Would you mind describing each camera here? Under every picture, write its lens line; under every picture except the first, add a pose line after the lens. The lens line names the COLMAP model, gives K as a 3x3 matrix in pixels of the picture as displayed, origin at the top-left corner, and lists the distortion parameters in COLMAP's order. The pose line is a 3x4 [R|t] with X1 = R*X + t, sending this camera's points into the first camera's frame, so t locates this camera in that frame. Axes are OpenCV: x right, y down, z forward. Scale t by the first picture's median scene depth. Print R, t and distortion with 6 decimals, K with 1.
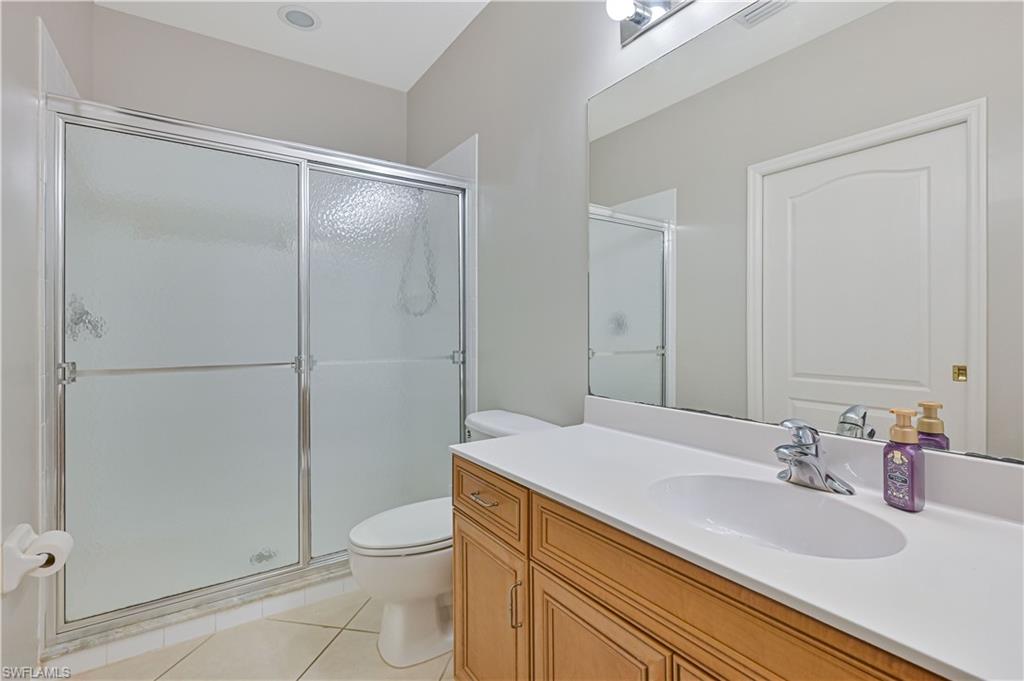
lens RADIAL K [[466.8, 0, 514.6], [0, 466.8, 335.2], [0, 0, 1]] dist [-0.006129, -0.000729]
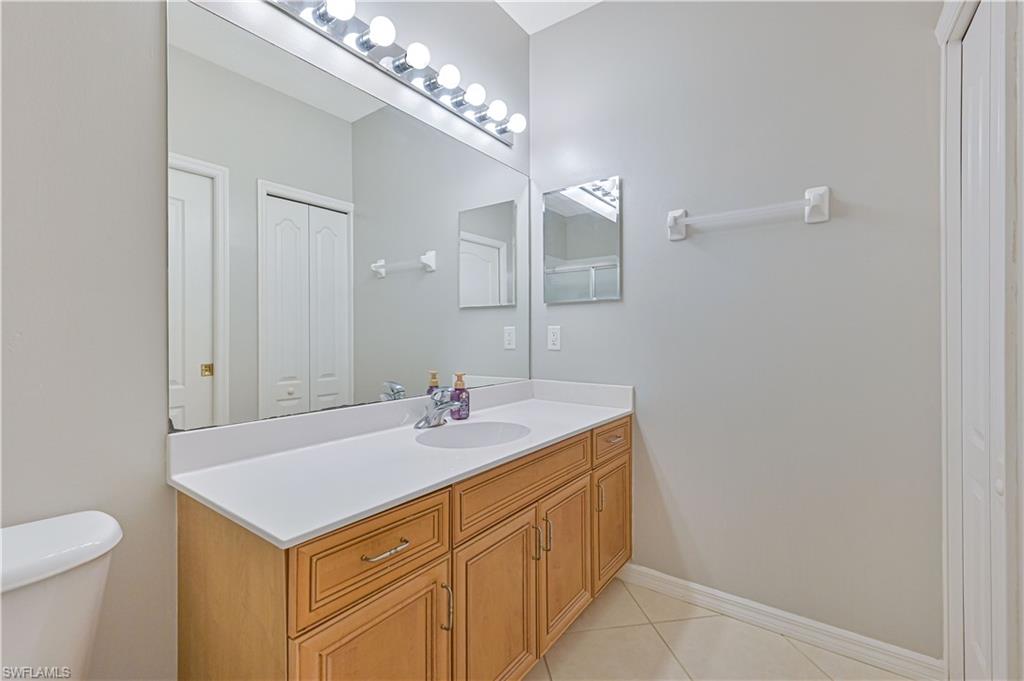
lens RADIAL K [[439.4, 0, 512.2], [0, 439.4, 336.5], [0, 0, 1]] dist [0.005042, 0.001110]
pose [[-0.327243, 0.000047, 0.944940, -0.947519], [0.010934, 0.999933, 0.003736, -0.012686], [-0.944877, 0.011554, -0.327222, 1.169770]]
